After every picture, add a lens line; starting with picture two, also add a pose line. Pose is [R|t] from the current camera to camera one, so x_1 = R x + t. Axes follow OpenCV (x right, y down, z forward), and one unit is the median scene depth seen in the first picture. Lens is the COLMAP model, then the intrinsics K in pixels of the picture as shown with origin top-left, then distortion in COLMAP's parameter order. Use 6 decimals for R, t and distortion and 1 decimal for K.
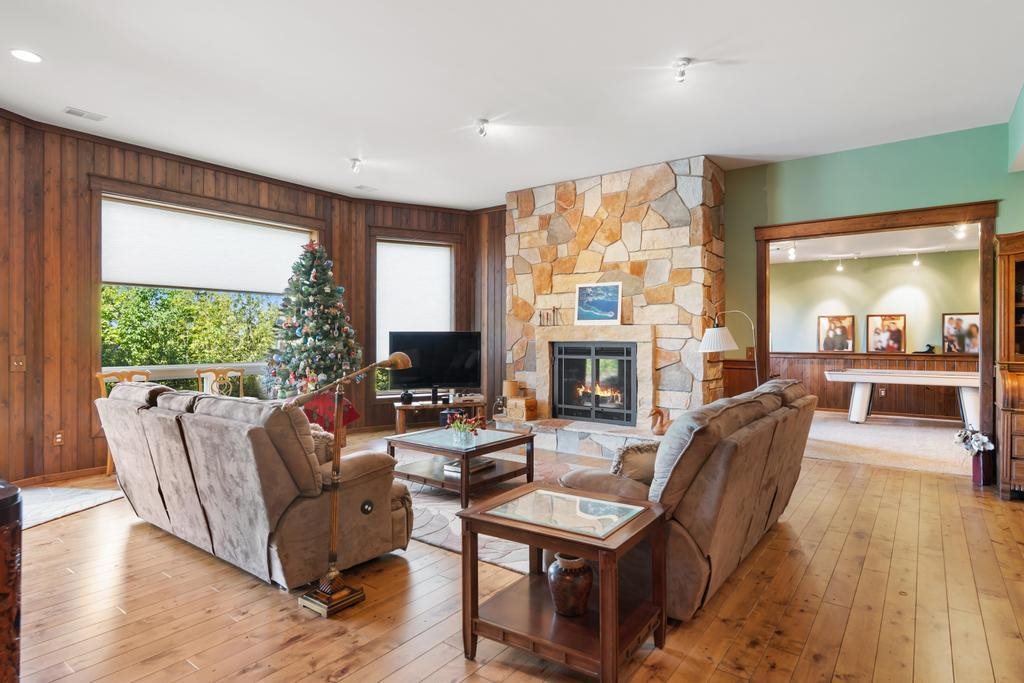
lens RADIAL K [[574.2, 0, 506.8], [0, 574.2, 340.8], [0, 0, 1]] dist [-0.006761, 0.001569]
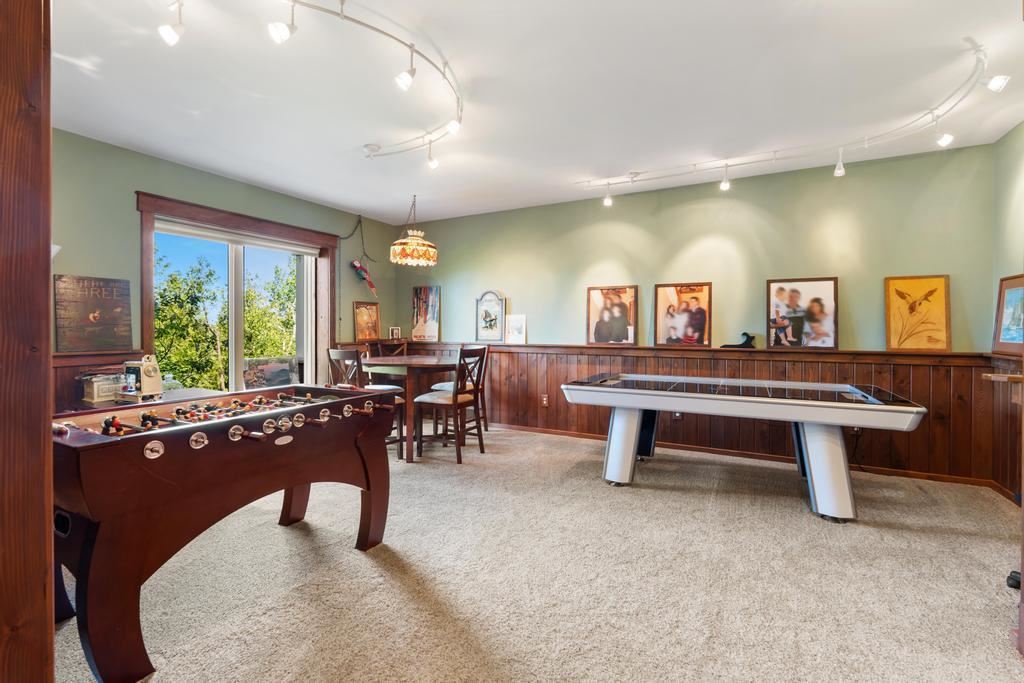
lens RADIAL K [[472.5, 0, 517.7], [0, 472.5, 336.4], [0, 0, 1]] dist [0.000754, -0.001733]
pose [[0.993985, -0.001390, 0.109509, 0.433426], [-0.000507, 0.999850, 0.017290, 0.001560], [-0.109517, -0.017242, 0.993835, 0.520895]]
